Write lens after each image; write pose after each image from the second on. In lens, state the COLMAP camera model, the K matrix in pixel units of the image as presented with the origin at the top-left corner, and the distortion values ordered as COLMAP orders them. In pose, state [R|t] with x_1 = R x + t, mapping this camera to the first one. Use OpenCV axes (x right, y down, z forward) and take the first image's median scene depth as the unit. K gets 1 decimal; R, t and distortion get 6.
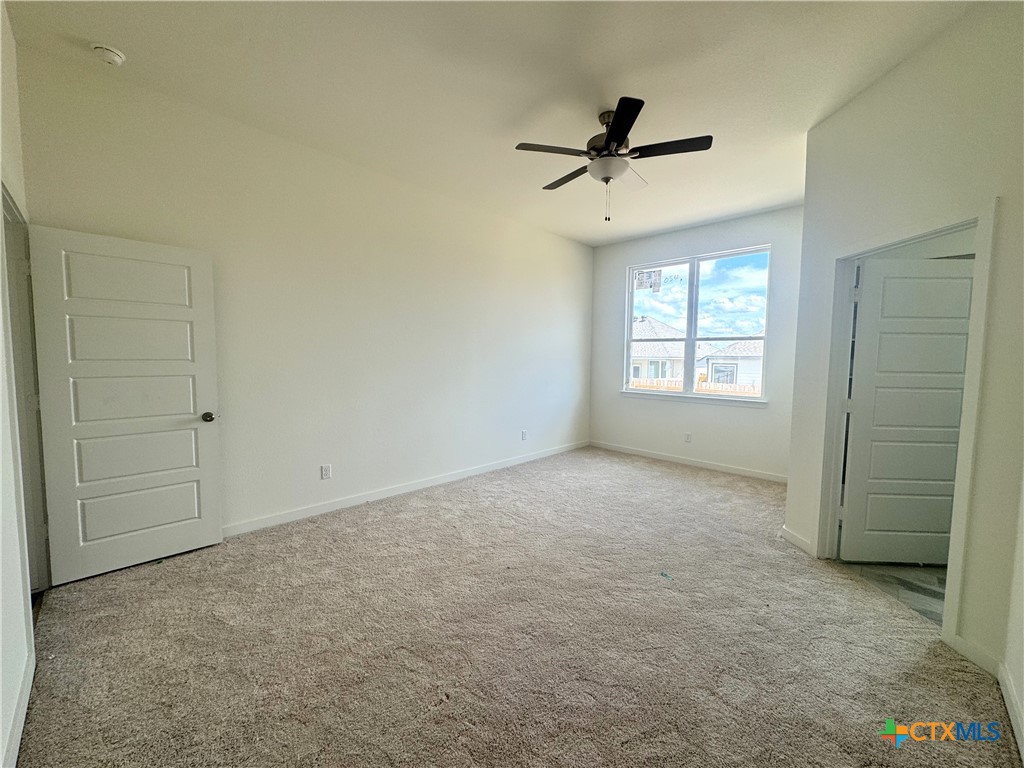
lens RADIAL K [[411.7, 0, 512.0], [0, 411.7, 386.5], [0, 0, 1]] dist [-0.001469, 0.000399]
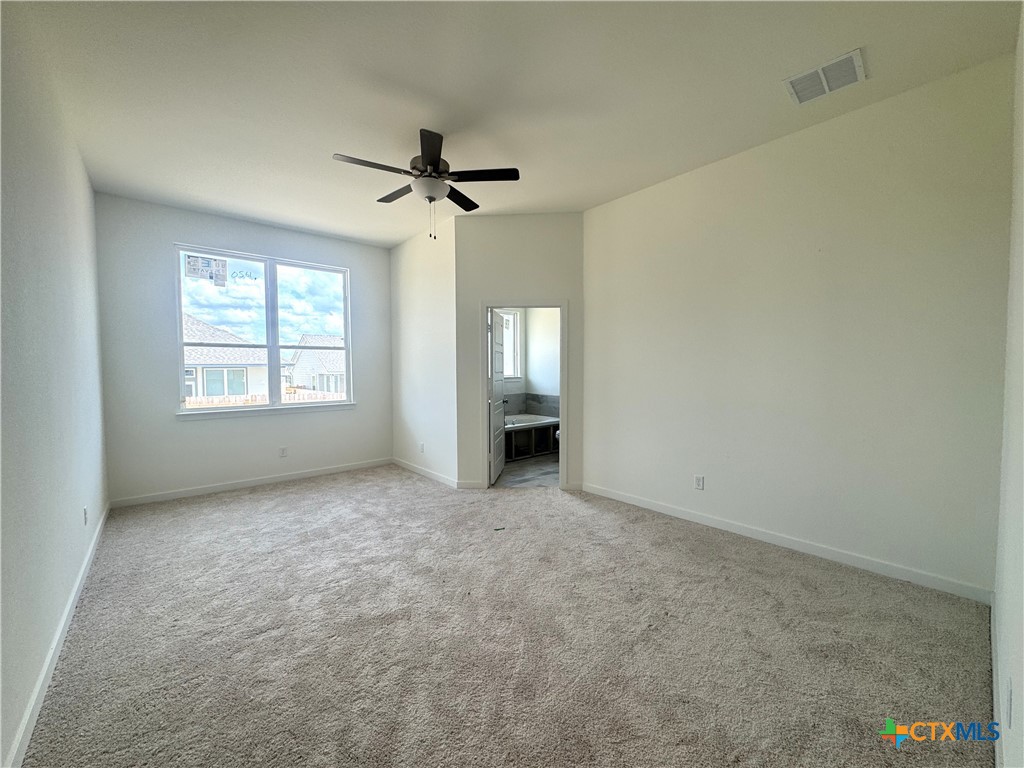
lens RADIAL K [[411.7, 0, 511.3], [0, 411.7, 380.6], [0, 0, 1]] dist [-0.001469, 0.000399]
pose [[0.078161, -0.047315, 0.995817, -0.424081], [0.077130, 0.996166, 0.041277, -0.033589], [-0.993953, 0.073581, 0.081511, 0.380287]]
